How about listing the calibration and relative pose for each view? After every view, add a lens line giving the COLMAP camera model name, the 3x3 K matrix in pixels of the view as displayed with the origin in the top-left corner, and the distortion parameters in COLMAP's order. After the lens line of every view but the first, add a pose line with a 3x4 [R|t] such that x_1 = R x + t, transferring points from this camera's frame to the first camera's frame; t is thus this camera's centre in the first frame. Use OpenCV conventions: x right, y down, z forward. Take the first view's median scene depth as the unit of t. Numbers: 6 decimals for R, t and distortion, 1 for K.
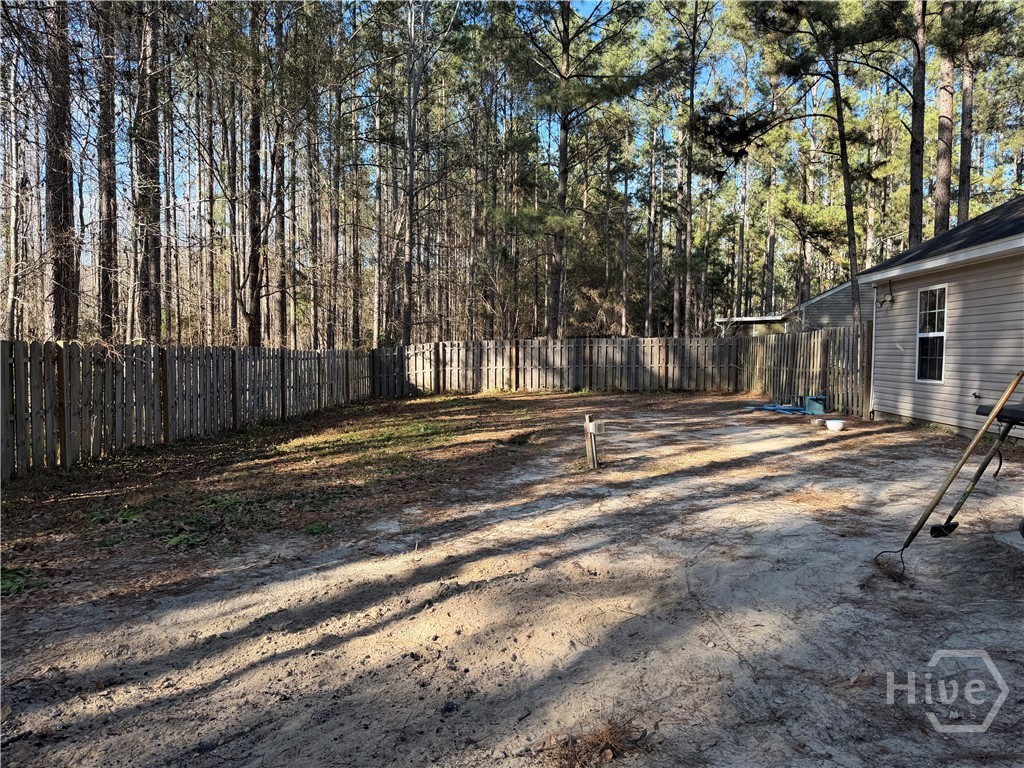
lens RADIAL K [[729.8, 0, 514.1], [0, 729.8, 383.5], [0, 0, 1]] dist [0.001591, -0.004368]
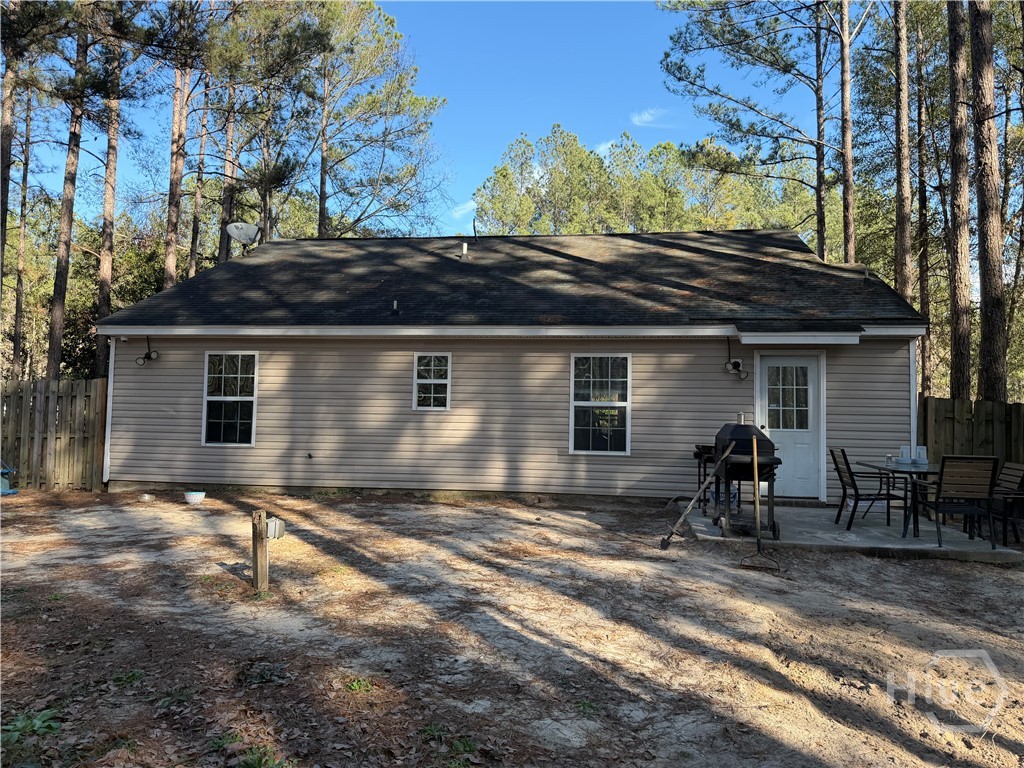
lens RADIAL K [[729.8, 0, 514.1], [0, 729.8, 384.1], [0, 0, 1]] dist [0.001591, -0.004368]
pose [[0.087127, 0.045791, 0.995144, -0.422461], [0.027457, 0.998453, -0.048347, -0.028229], [-0.995819, 0.031536, 0.085735, 0.539687]]
